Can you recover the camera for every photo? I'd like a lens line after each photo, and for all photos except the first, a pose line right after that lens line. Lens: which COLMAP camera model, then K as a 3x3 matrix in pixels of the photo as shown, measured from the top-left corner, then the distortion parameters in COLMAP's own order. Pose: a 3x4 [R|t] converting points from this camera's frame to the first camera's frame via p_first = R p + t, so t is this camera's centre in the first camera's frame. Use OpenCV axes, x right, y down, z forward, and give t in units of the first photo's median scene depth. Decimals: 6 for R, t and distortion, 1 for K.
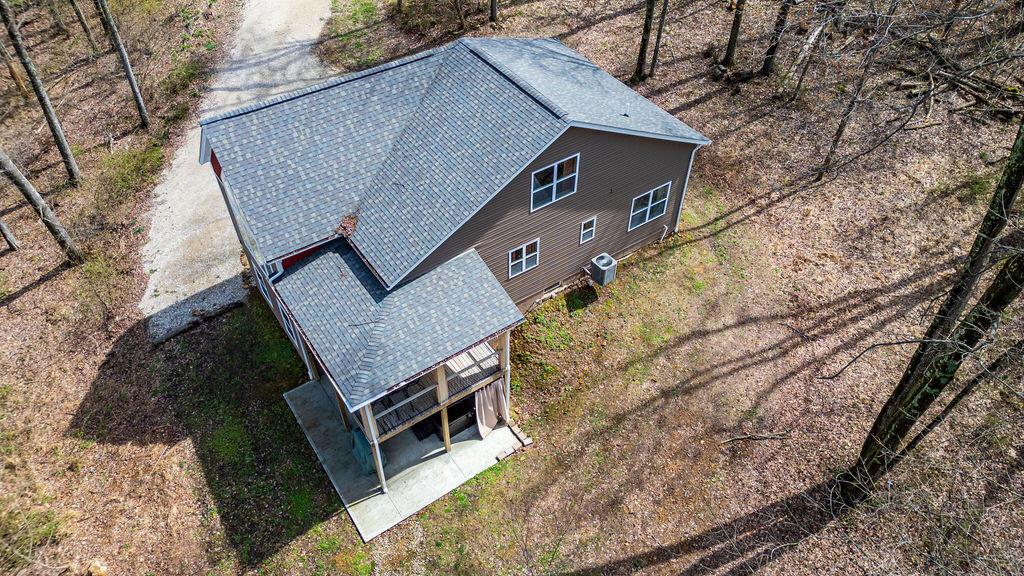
lens RADIAL K [[718.8, 0, 513.5], [0, 718.8, 285.3], [0, 0, 1]] dist [0.013114, -0.001197]
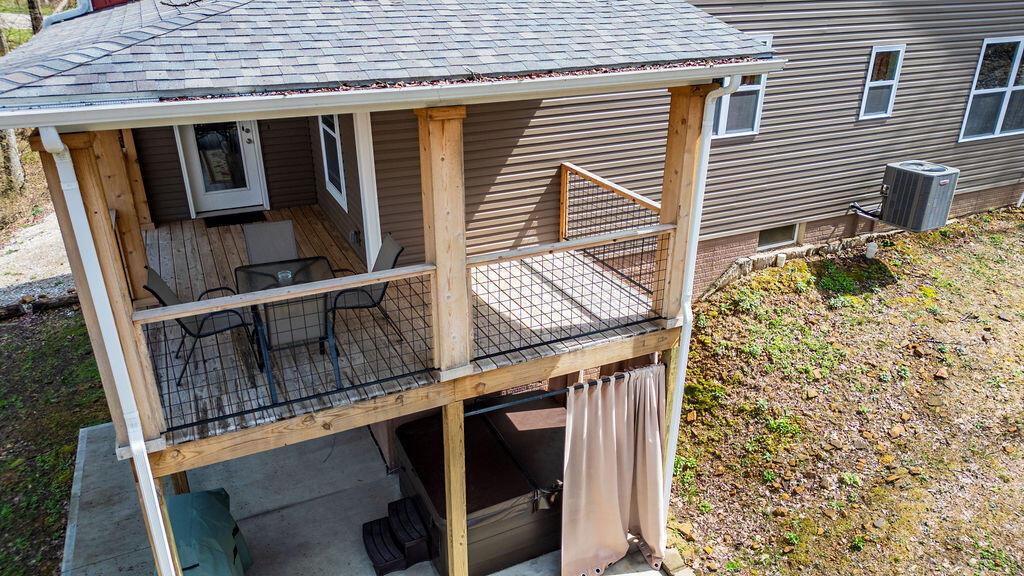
lens RADIAL K [[718.8, 0, 508.4], [0, 718.8, 288.4], [0, 0, 1]] dist [0.013114, -0.001197]
pose [[0.985704, 0.063953, -0.155876, -0.030627], [-0.118666, 0.920283, -0.372824, 0.200645], [0.119606, 0.385992, 0.914716, 0.637760]]
